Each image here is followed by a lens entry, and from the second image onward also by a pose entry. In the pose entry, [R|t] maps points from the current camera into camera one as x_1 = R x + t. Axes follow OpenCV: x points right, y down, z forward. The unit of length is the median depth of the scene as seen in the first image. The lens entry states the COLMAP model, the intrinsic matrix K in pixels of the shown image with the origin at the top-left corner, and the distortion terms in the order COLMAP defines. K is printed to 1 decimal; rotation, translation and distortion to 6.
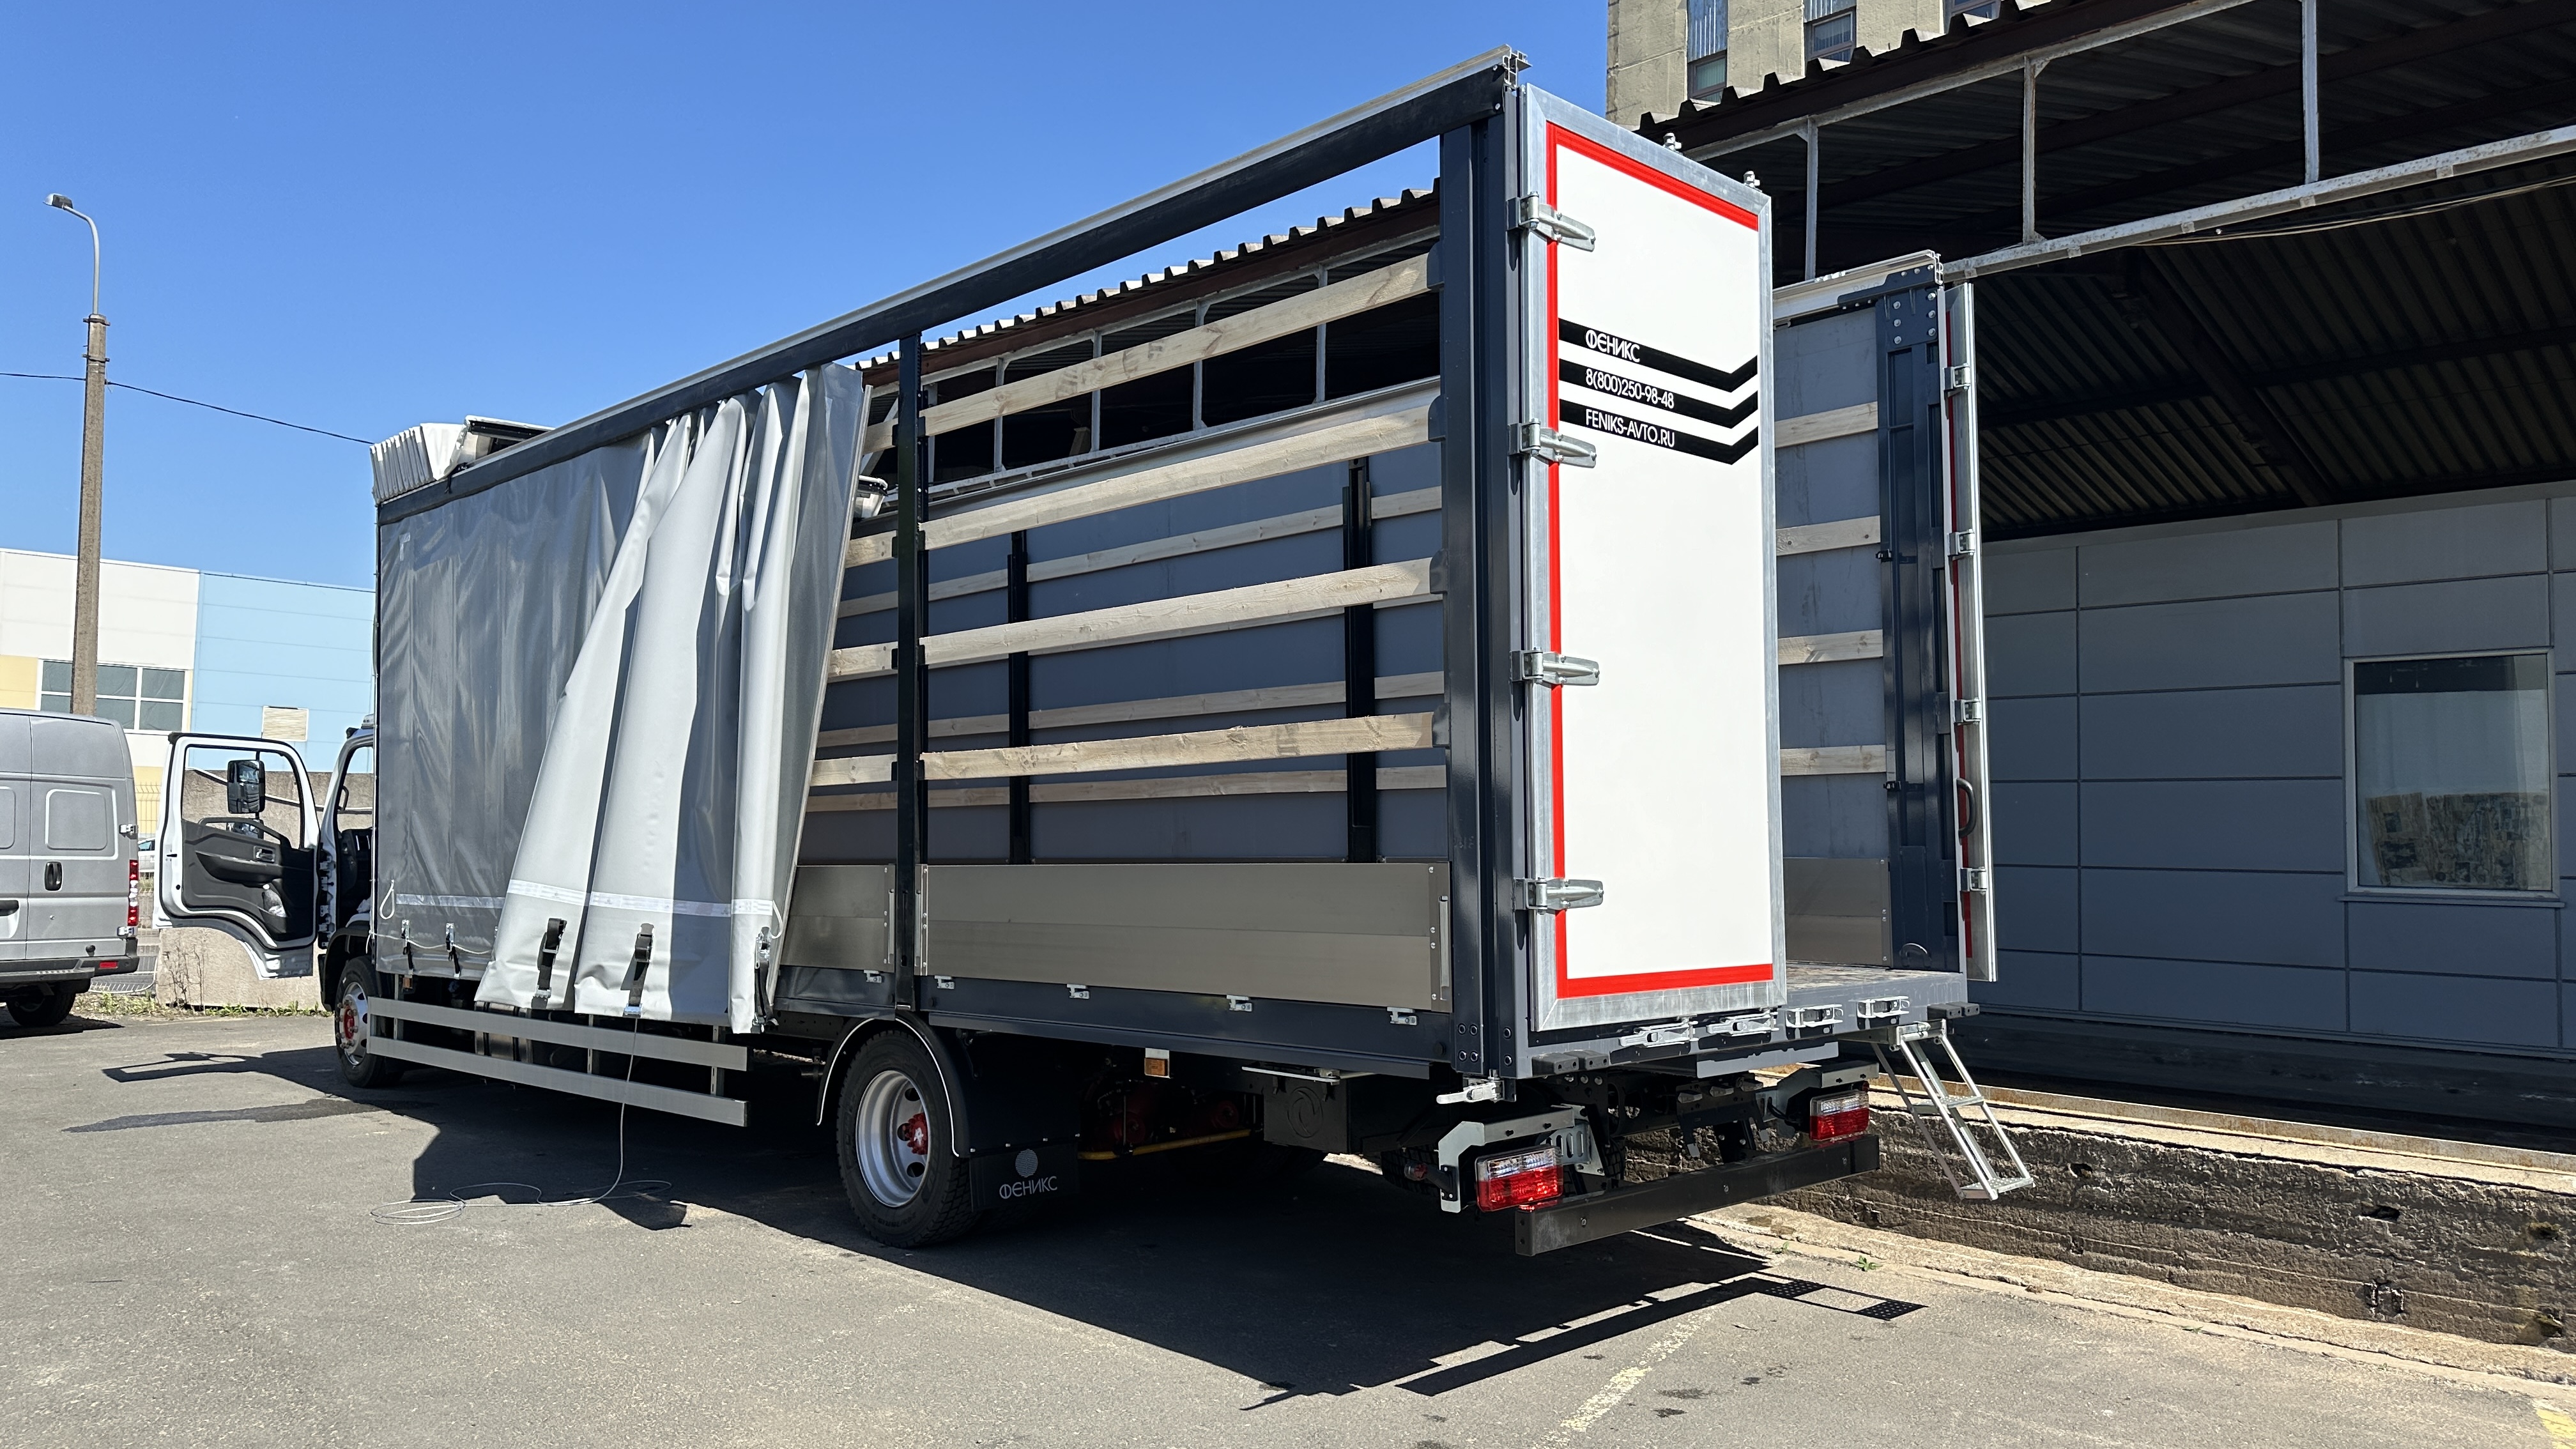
lens RADIAL K [[1820.6, 0, 1331.8], [0, 1820.6, 724.8], [0, 0, 1]] dist [0.036977, -0.013488]
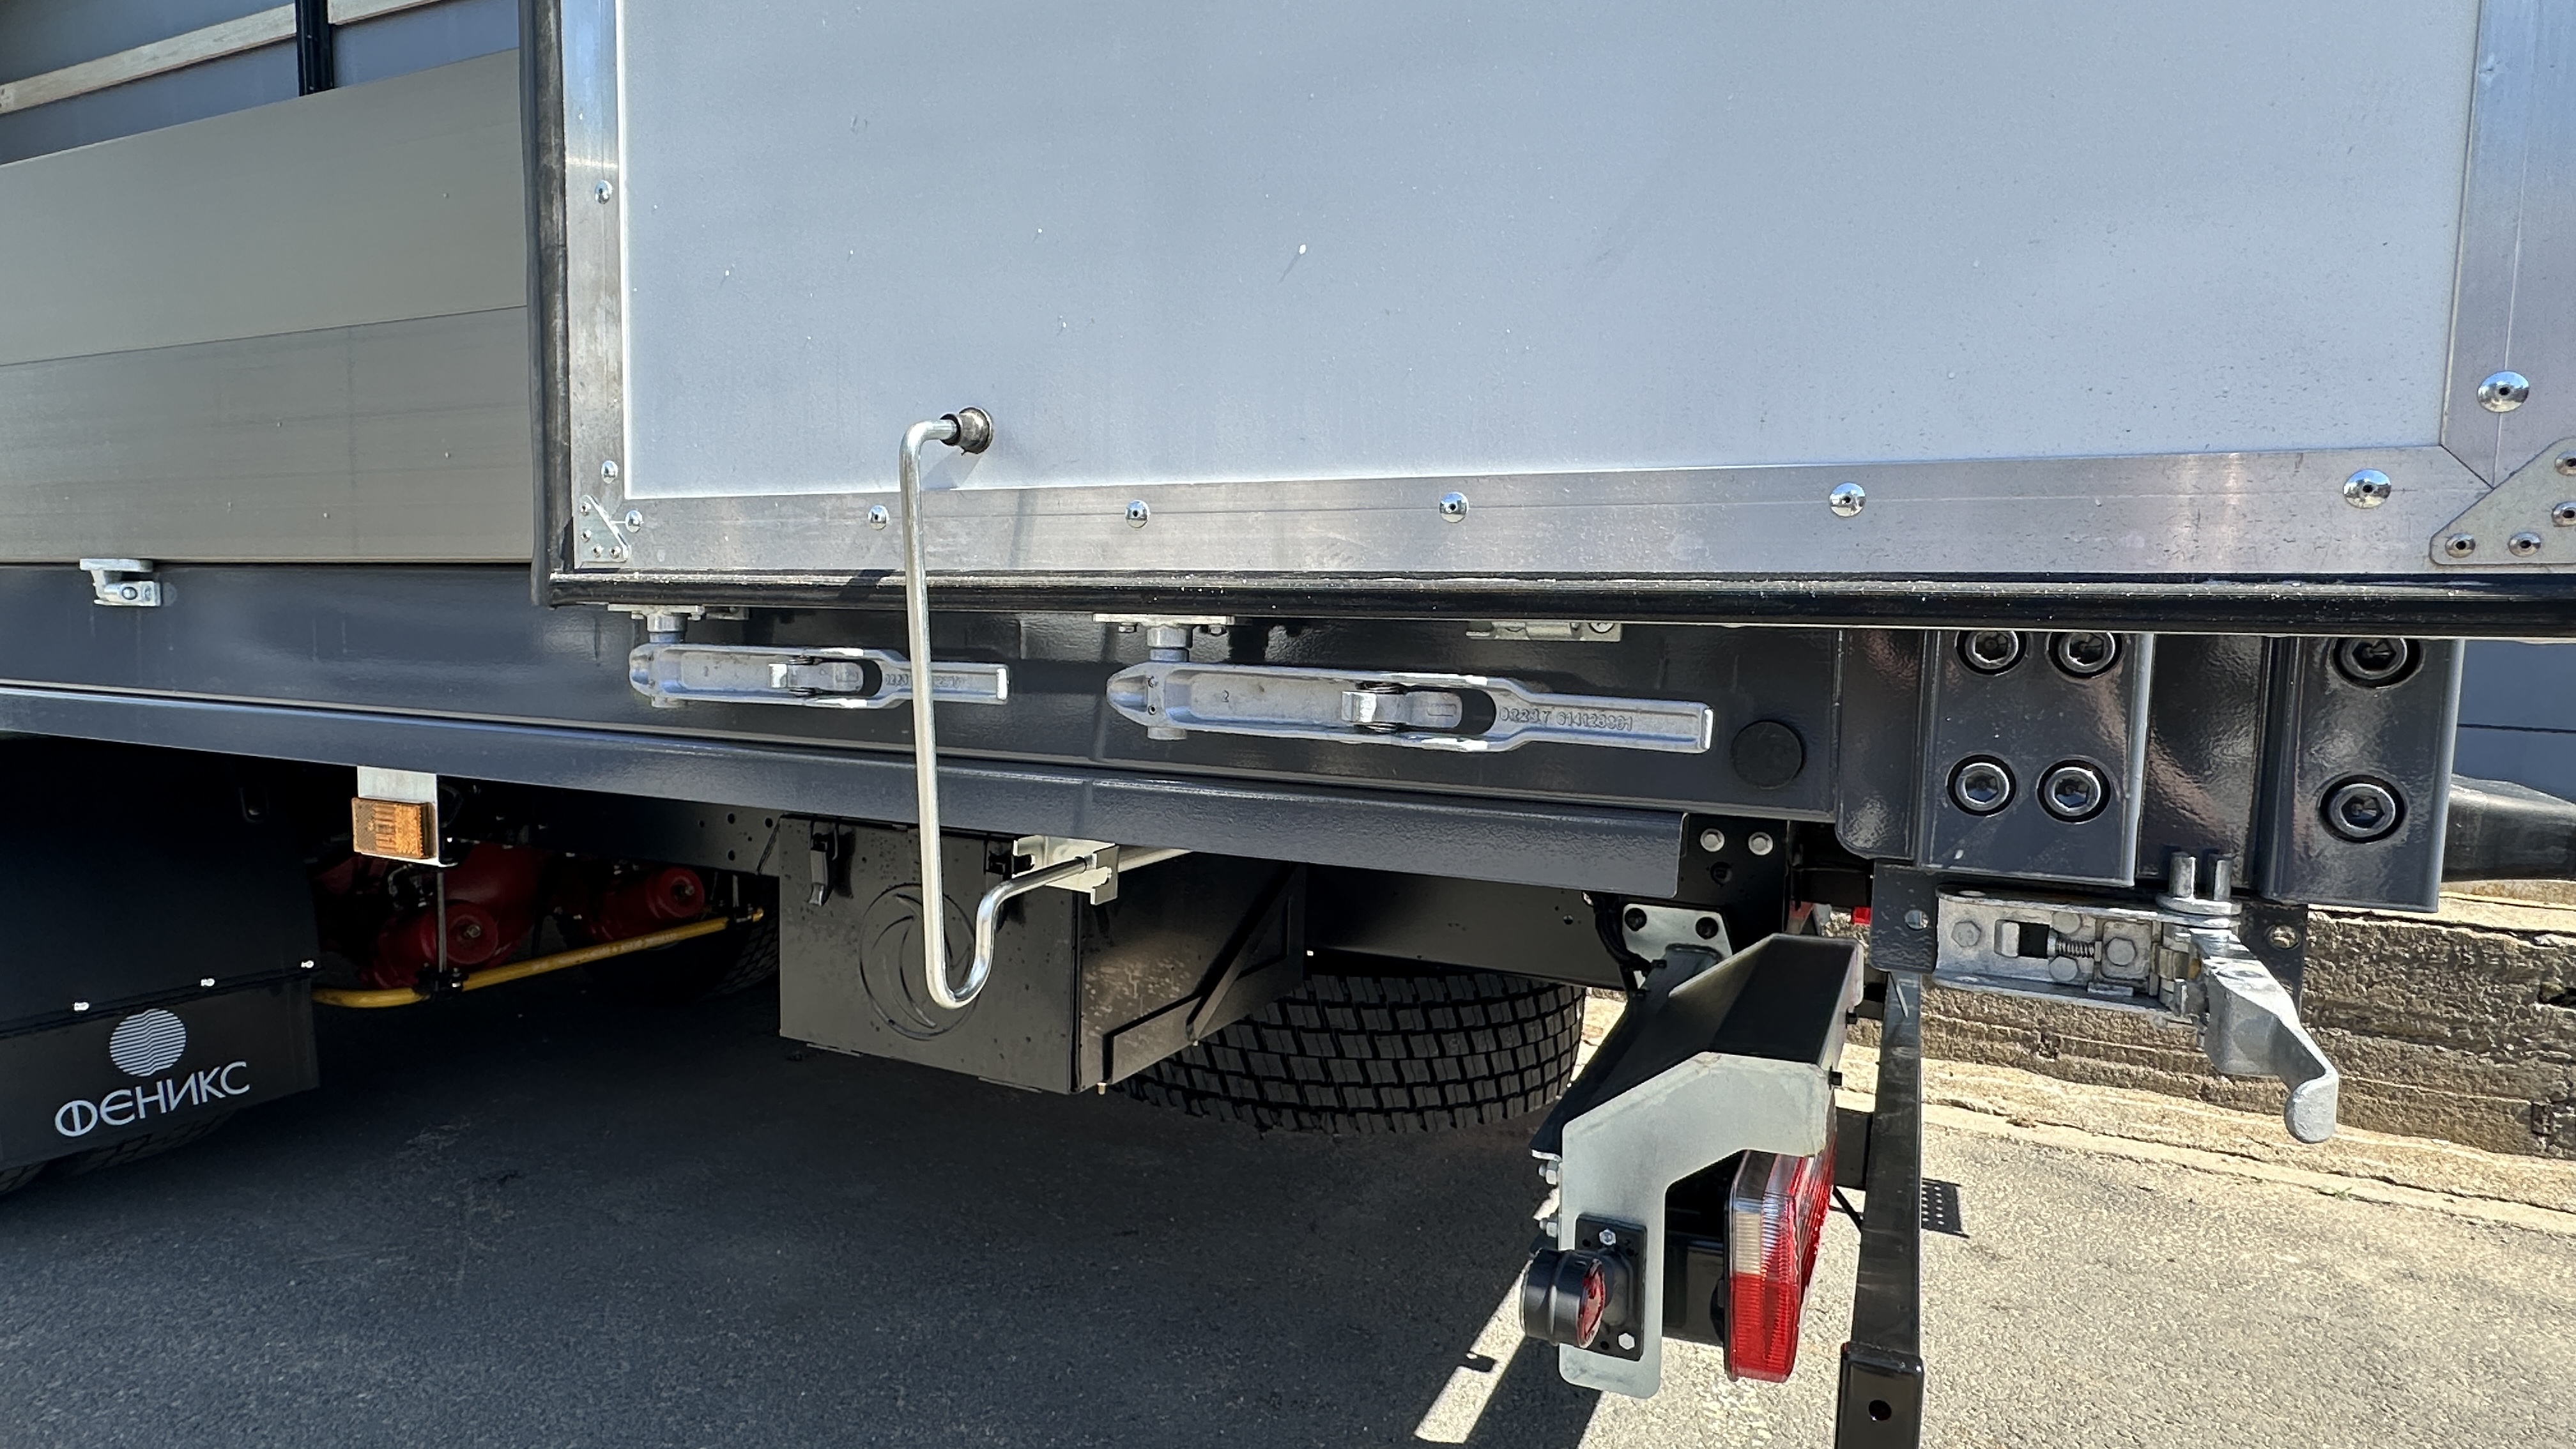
lens RADIAL K [[1388.1, 0, 1270.5], [0, 1388.1, 738.4], [0, 0, 1]] dist [0.006781, -0.000444]
pose [[0.945844, 0.001912, 0.324617, -0.032325], [-0.051509, 0.988198, 0.144260, 0.123672], [-0.320510, -0.153168, 0.934779, 0.690717]]
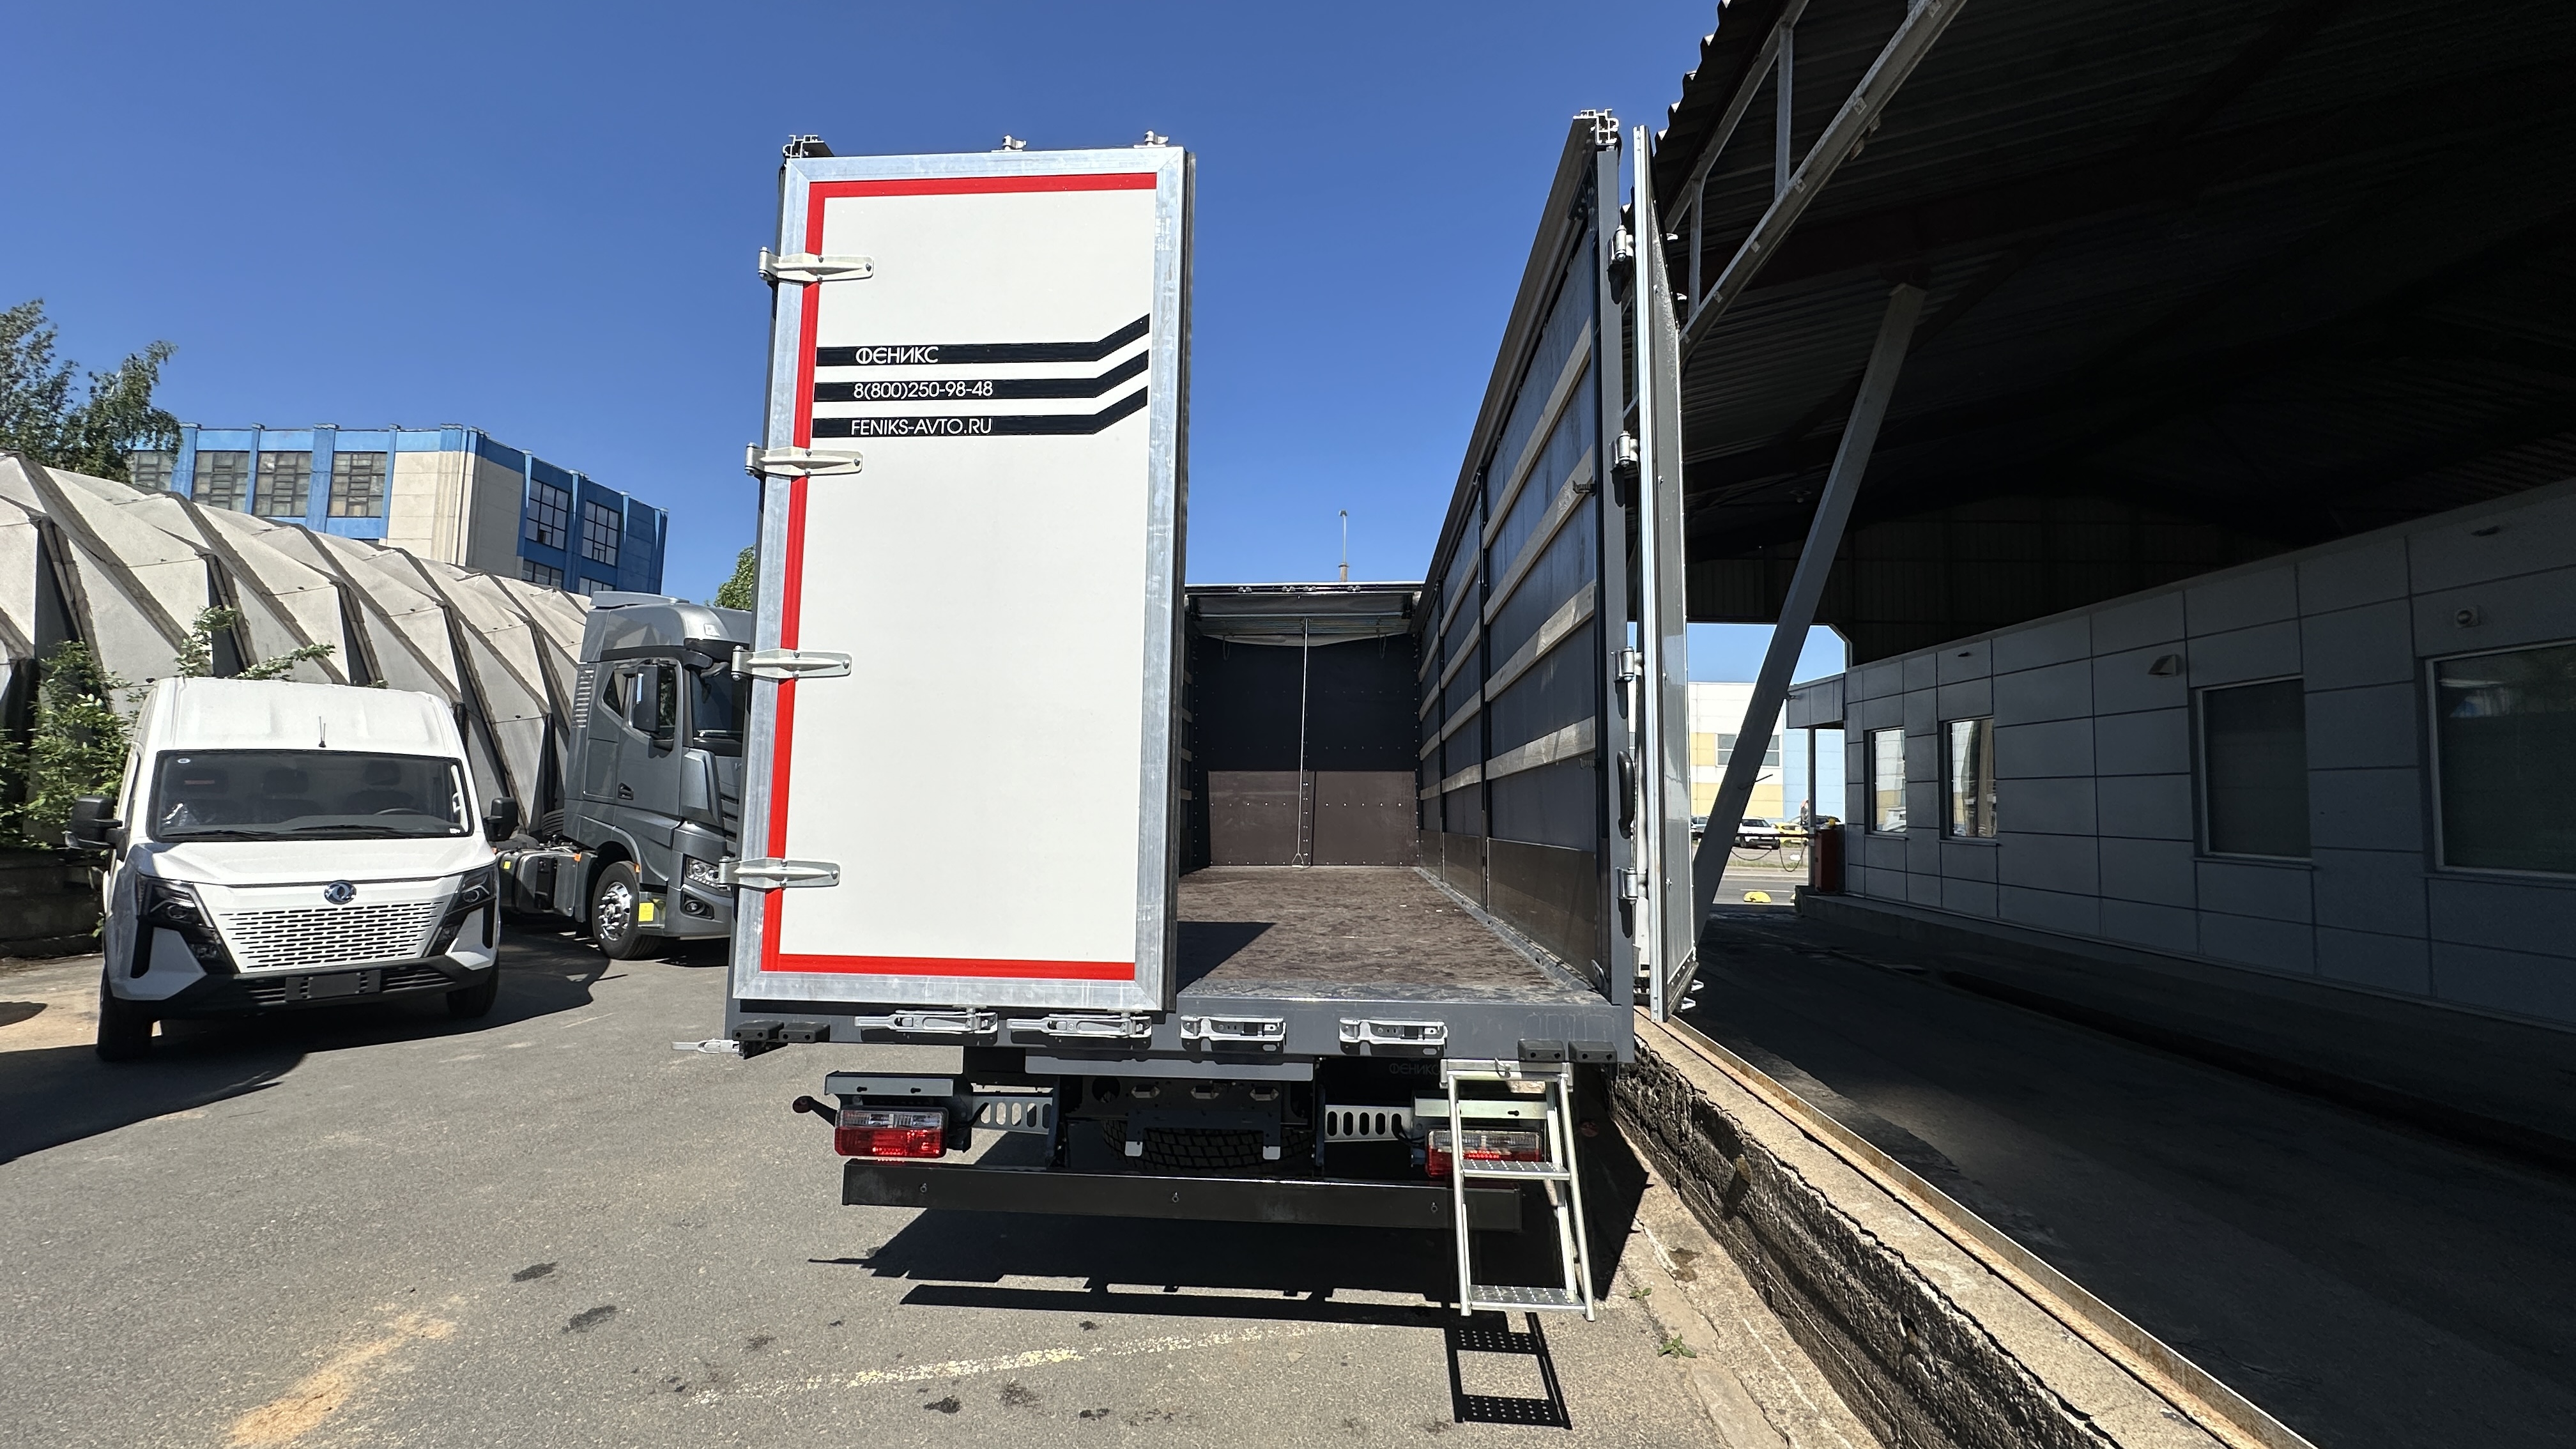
lens RADIAL K [[1008.8, 0, 1301.1], [0, 1008.8, 727.5], [0, 0, 1]] dist [-0.002827, 0.000189]
pose [[0.666077, -0.057013, -0.743701, 0.602753], [0.036756, 0.998372, -0.043617, 0.034501], [0.744976, 0.001717, 0.667089, 0.647159]]
